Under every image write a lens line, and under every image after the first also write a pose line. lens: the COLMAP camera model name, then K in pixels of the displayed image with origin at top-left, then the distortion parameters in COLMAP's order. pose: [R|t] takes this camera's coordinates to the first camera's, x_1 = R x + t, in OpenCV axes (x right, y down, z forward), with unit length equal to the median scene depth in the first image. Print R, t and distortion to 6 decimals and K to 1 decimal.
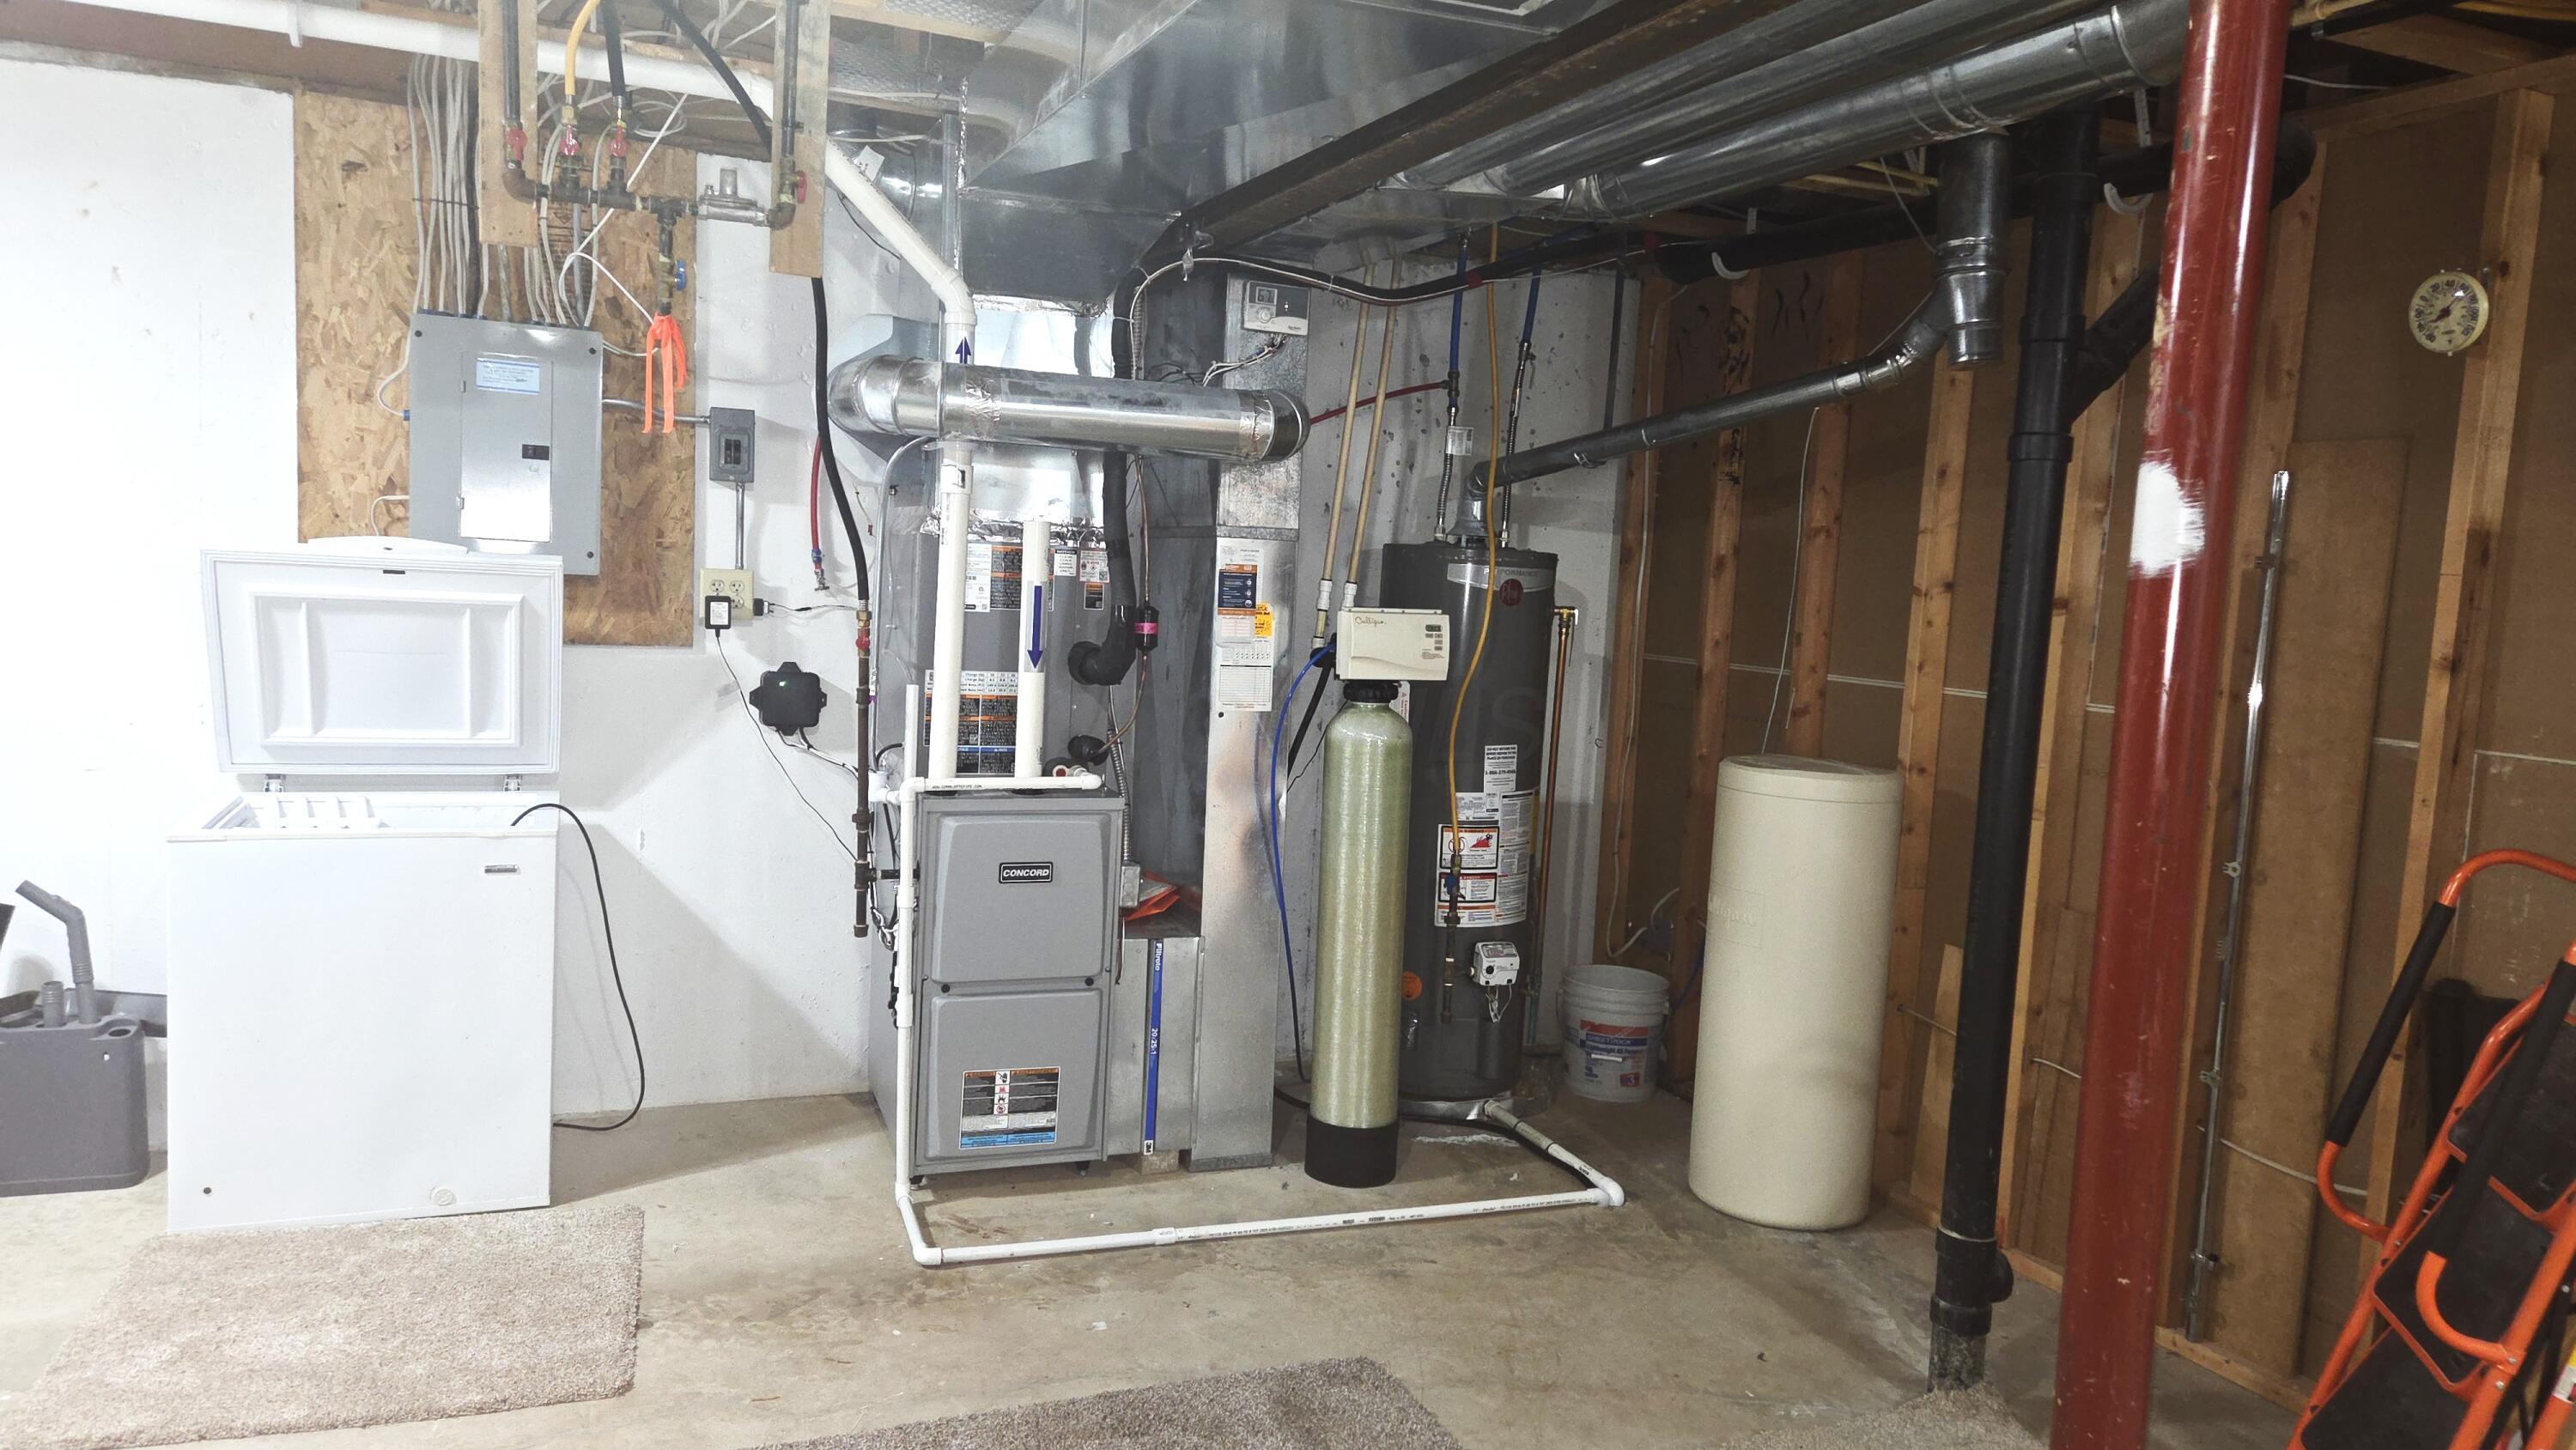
lens RADIAL K [[1721.5, 0, 1286.6], [0, 1721.5, 717.7], [0, 0, 1]] dist [0.088290, -0.079534]
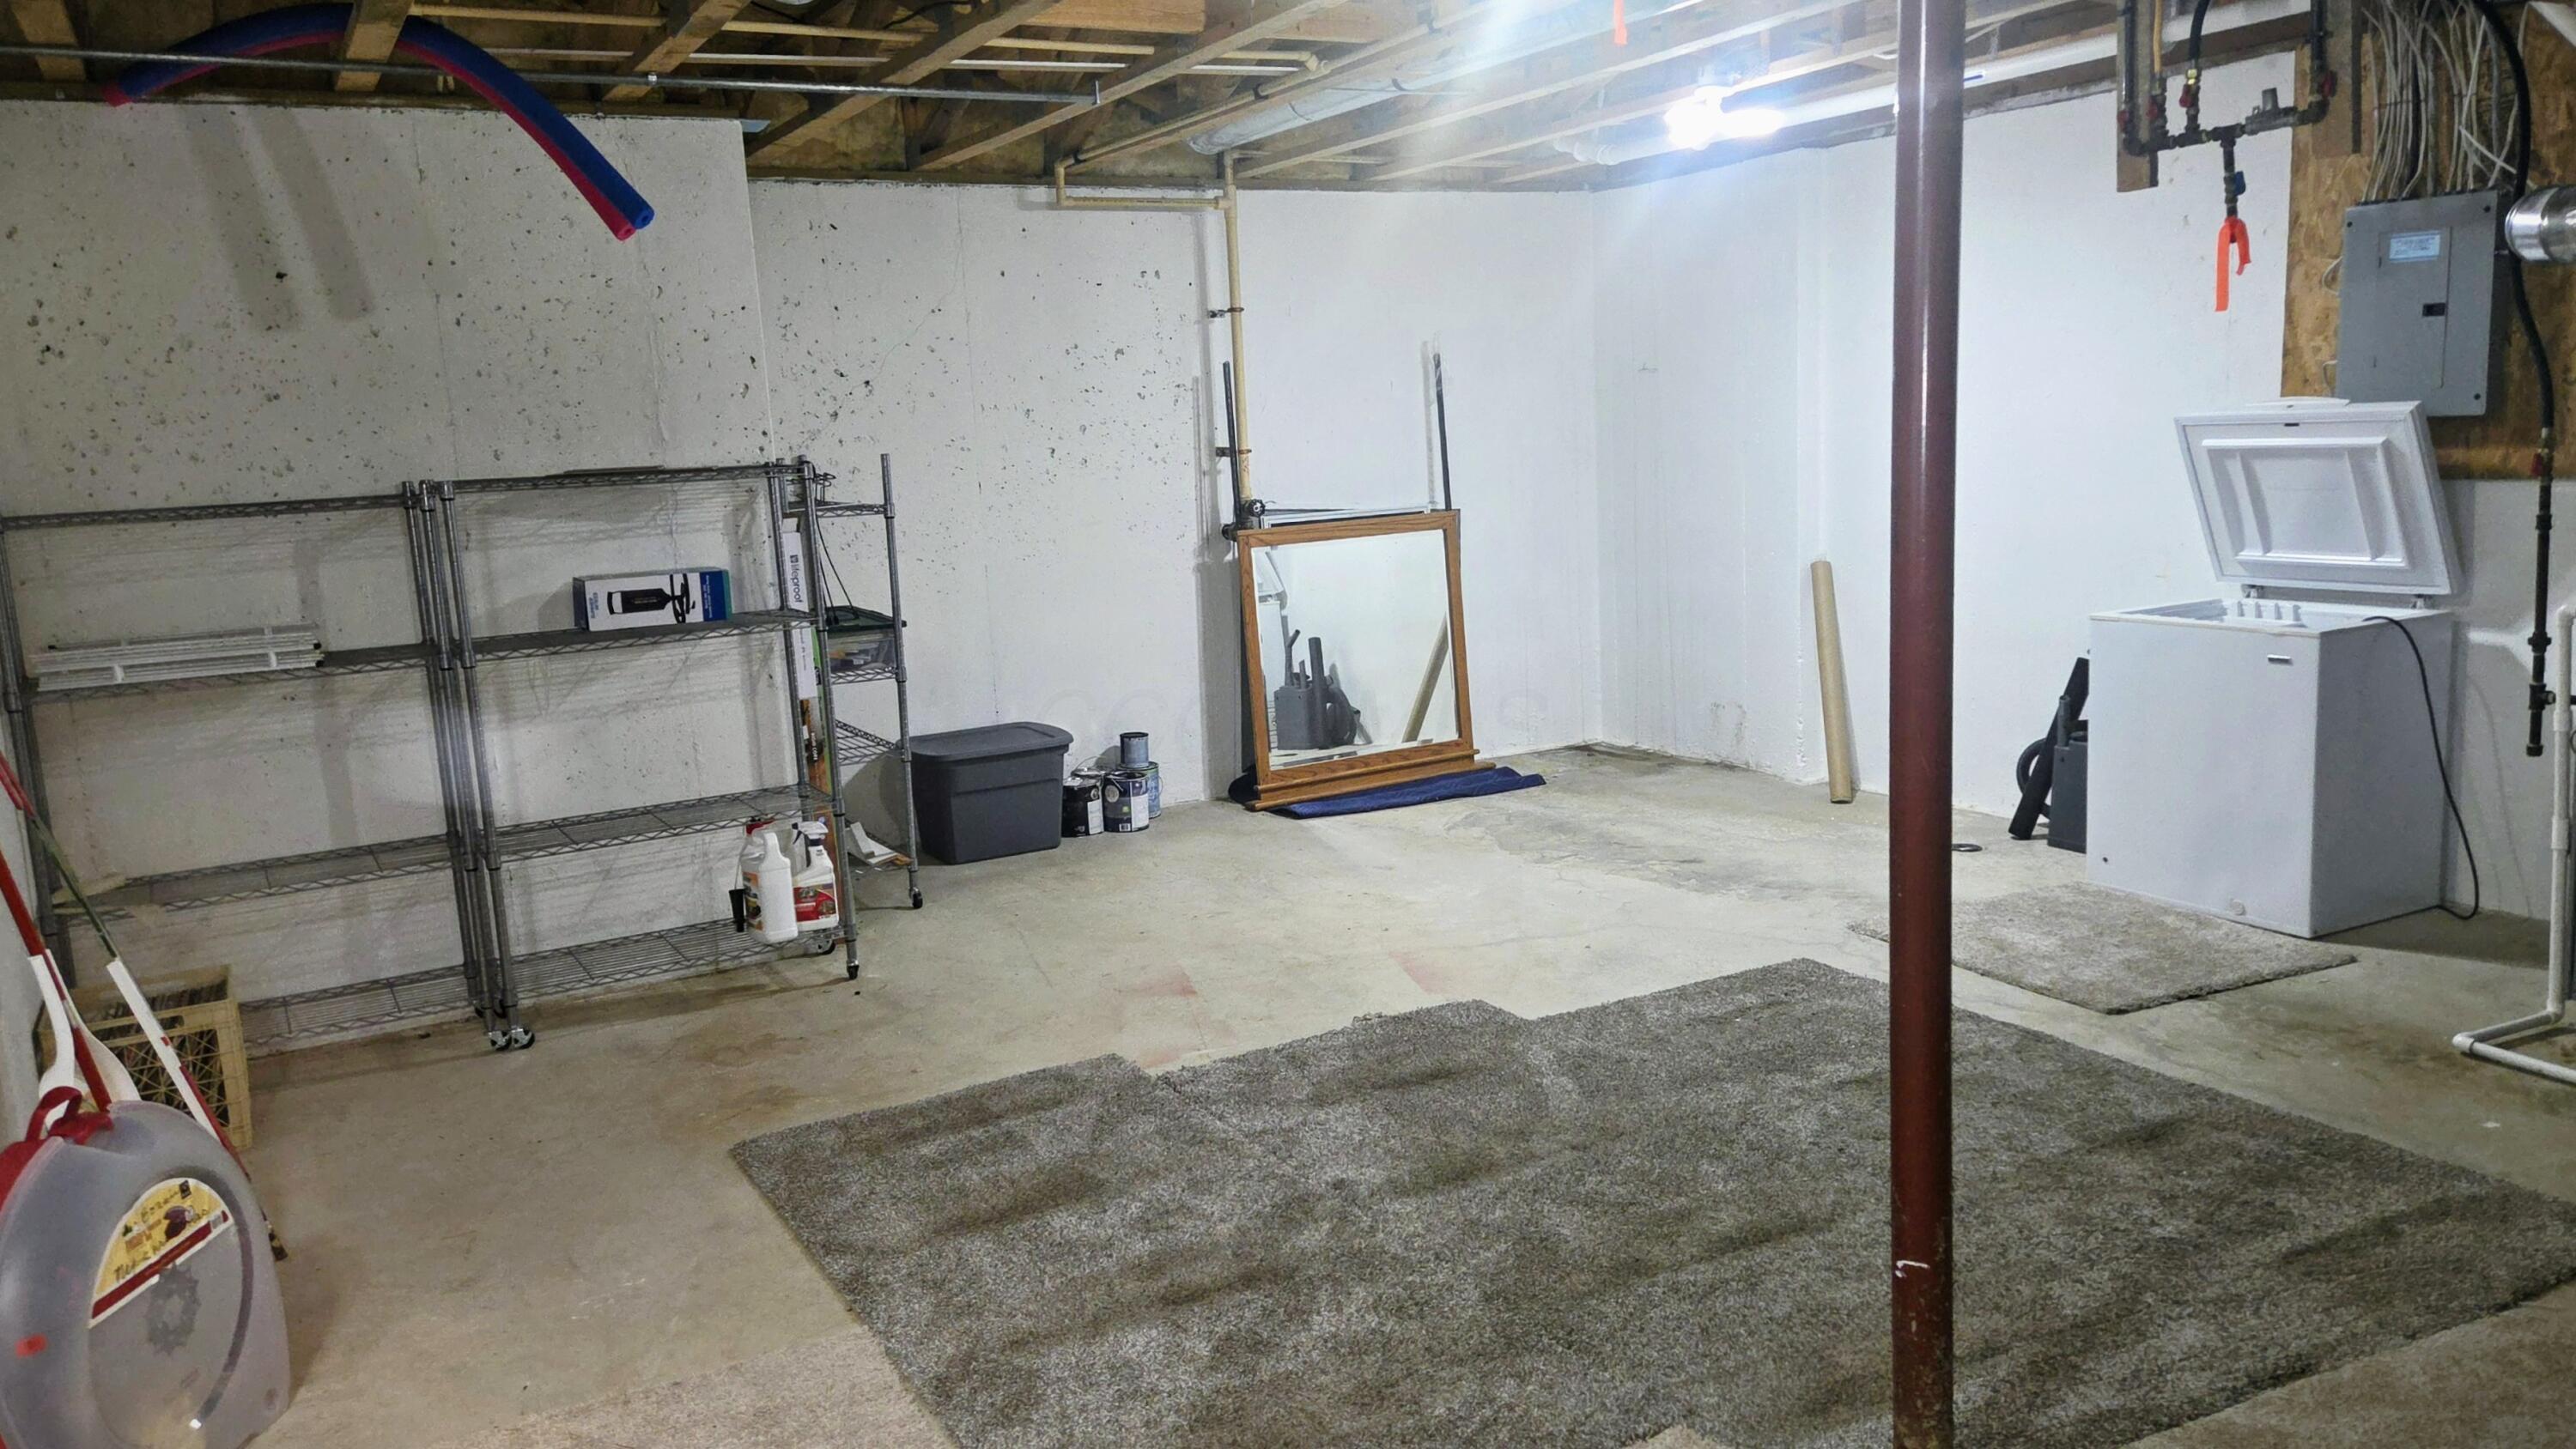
lens RADIAL K [[1721.4, 0, 1286.6], [0, 1721.4, 717.2], [0, 0, 1]] dist [0.088290, -0.079534]
pose [[0.137423, 0.113570, -0.983980, 0.649022], [-0.036736, 0.993306, 0.109516, 0.014150], [0.989831, 0.021097, 0.140675, 0.105388]]
